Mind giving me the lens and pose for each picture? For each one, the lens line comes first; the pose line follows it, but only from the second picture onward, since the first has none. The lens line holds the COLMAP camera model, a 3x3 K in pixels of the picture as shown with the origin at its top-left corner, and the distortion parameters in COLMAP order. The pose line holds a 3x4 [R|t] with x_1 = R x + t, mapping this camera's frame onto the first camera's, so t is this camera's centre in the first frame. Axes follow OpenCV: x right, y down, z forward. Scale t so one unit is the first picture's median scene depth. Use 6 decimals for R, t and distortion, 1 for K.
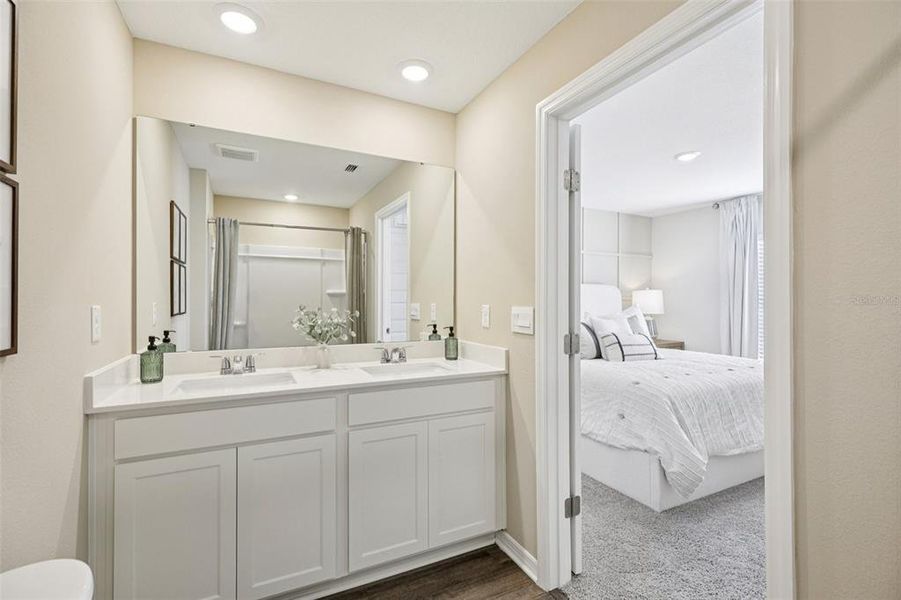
lens RADIAL K [[401.4, 0, 448.1], [0, 401.4, 295.4], [0, 0, 1]] dist [0.001332, 0.000143]
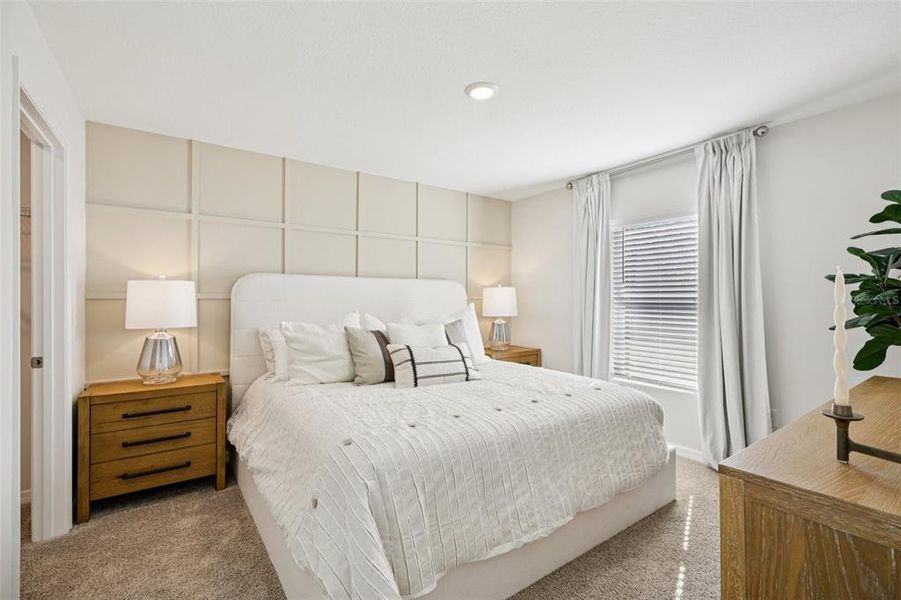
lens RADIAL K [[396.1, 0, 453.8], [0, 396.1, 294.8], [0, 0, 1]] dist [0.012126, 0.000101]
pose [[0.987292, 0.003367, 0.158878, 0.319731], [-0.003970, 0.999986, 0.003482, -0.000500], [-0.158864, -0.004069, 0.987292, 0.243132]]
